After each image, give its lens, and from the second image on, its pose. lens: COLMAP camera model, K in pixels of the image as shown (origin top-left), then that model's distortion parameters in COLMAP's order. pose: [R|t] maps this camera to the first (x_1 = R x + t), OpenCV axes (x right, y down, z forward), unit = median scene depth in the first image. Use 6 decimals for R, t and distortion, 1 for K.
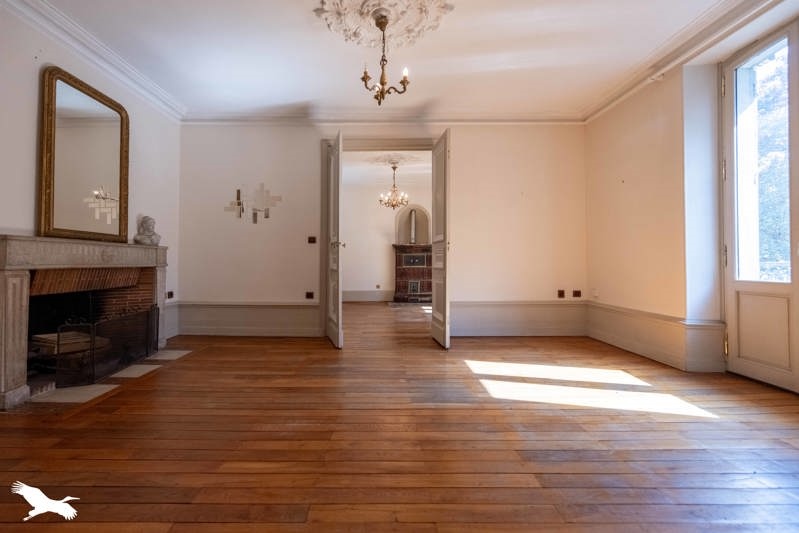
lens RADIAL K [[356.6, 0, 419.1], [0, 356.6, 257.4], [0, 0, 1]] dist [0.000604, 0.000056]
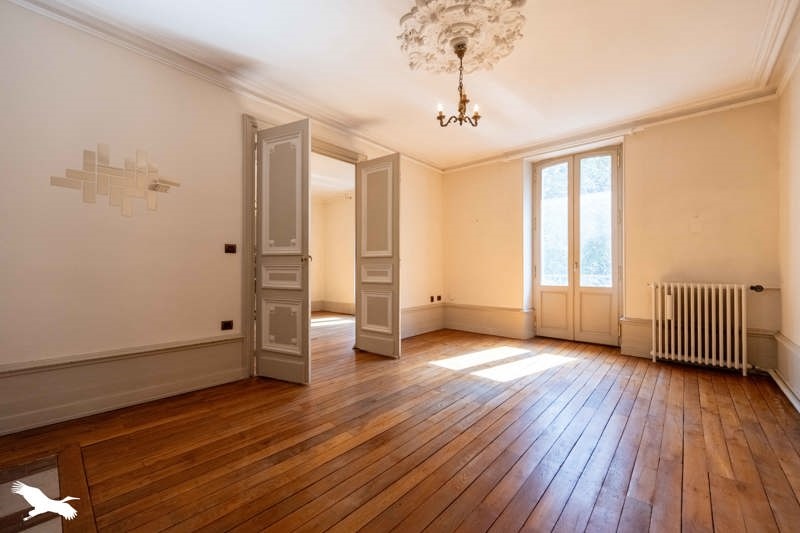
lens RADIAL K [[322.5, 0, 398.0], [0, 322.5, 268.6], [0, 0, 1]] dist [0.000037, -0.000018]
pose [[0.659299, 0.001559, 0.751879, -0.799204], [-0.012657, 0.999879, 0.009026, -0.026095], [-0.751774, -0.015468, 0.659239, 0.438407]]
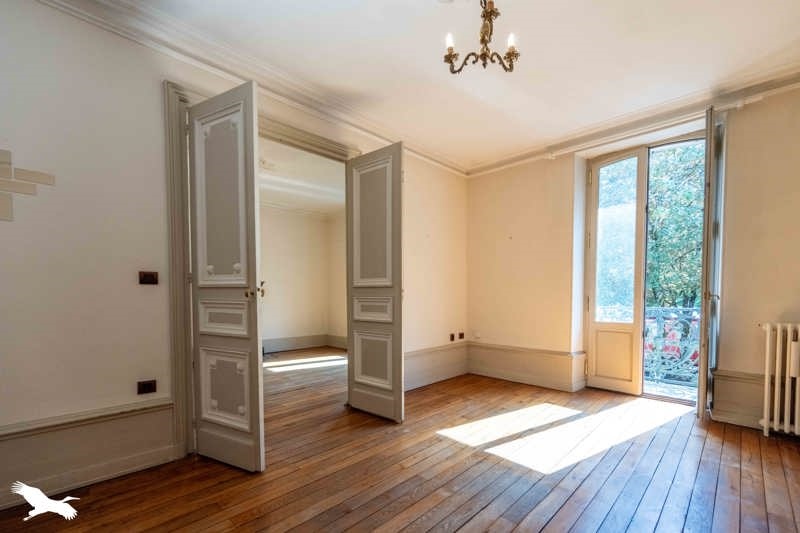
lens RADIAL K [[327.0, 0, 404.1], [0, 327.0, 304.6], [0, 0, 1]] dist [-0.000512, -0.000131]
pose [[0.713042, -0.025799, 0.700647, -0.517542], [-0.011015, 0.998787, 0.047987, -0.052825], [-0.701035, -0.041935, 0.711893, 0.584845]]
